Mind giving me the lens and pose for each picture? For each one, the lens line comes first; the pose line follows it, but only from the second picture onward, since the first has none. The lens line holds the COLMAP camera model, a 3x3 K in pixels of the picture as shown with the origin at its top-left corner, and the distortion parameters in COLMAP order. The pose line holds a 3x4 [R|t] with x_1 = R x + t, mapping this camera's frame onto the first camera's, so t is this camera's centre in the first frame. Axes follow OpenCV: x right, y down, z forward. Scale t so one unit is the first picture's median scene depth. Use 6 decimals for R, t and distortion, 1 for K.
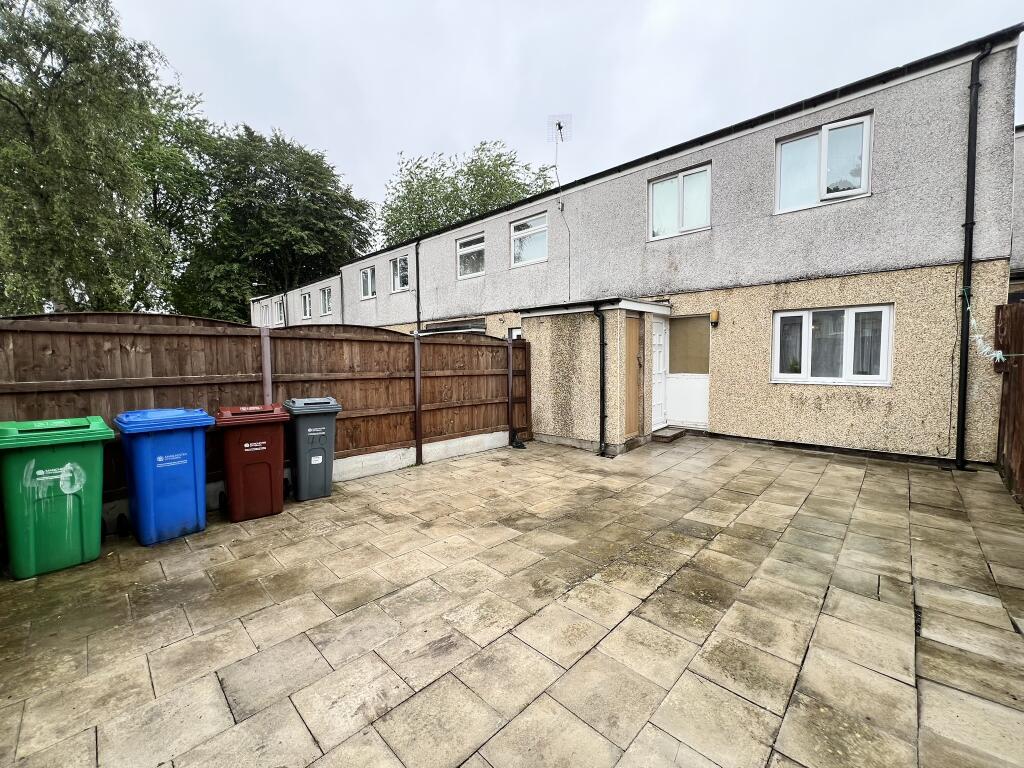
lens RADIAL K [[410.5, 0, 509.4], [0, 410.5, 378.8], [0, 0, 1]] dist [-0.000893, -0.000493]
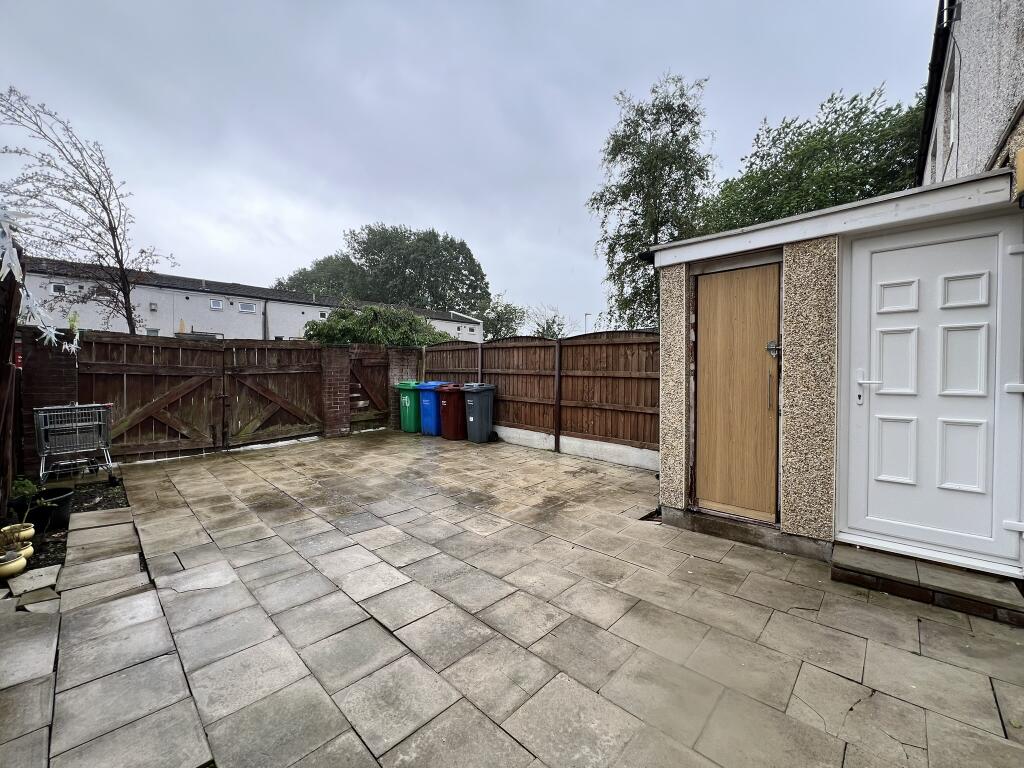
lens RADIAL K [[410.5, 0, 512.3], [0, 410.5, 373.1], [0, 0, 1]] dist [-0.000893, -0.000493]
pose [[0.002825, 0.017166, -0.999849, 1.130841], [-0.053189, 0.998440, 0.016992, -0.028974], [0.998580, 0.053133, 0.003734, 1.056336]]
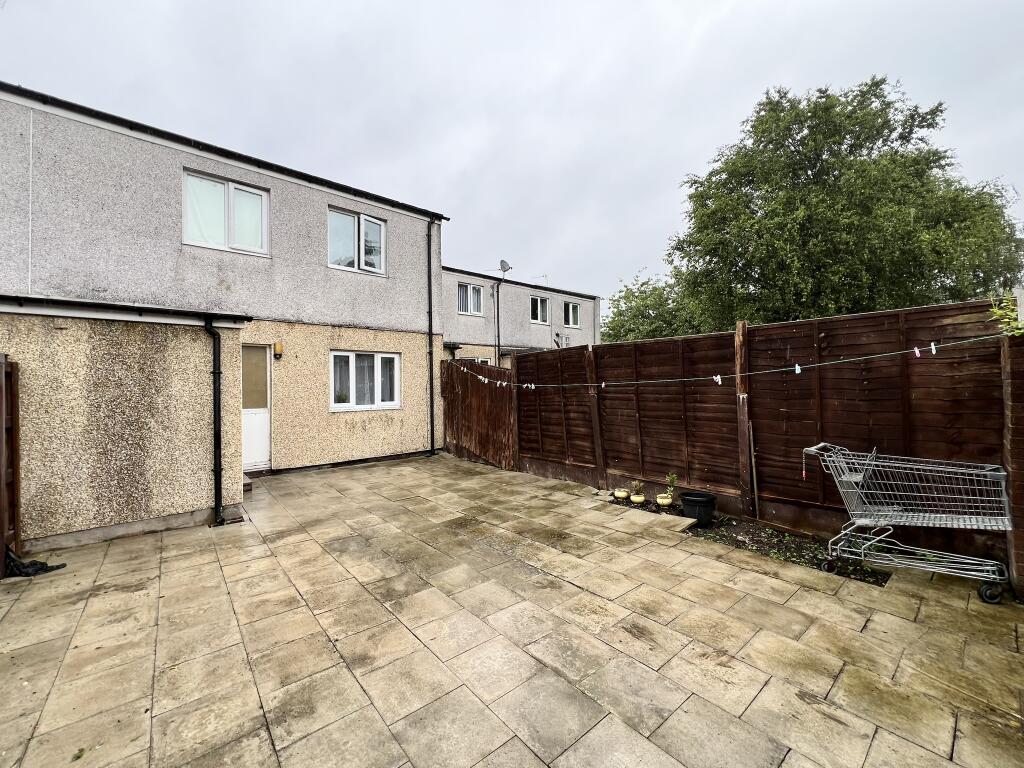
lens RADIAL K [[410.5, 0, 511.5], [0, 410.5, 380.7], [0, 0, 1]] dist [-0.000893, -0.000493]
pose [[0.106397, 0.018965, 0.994143, -0.618943], [0.065289, 0.997527, -0.026017, -0.021260], [-0.992178, 0.067675, 0.104896, 0.536015]]
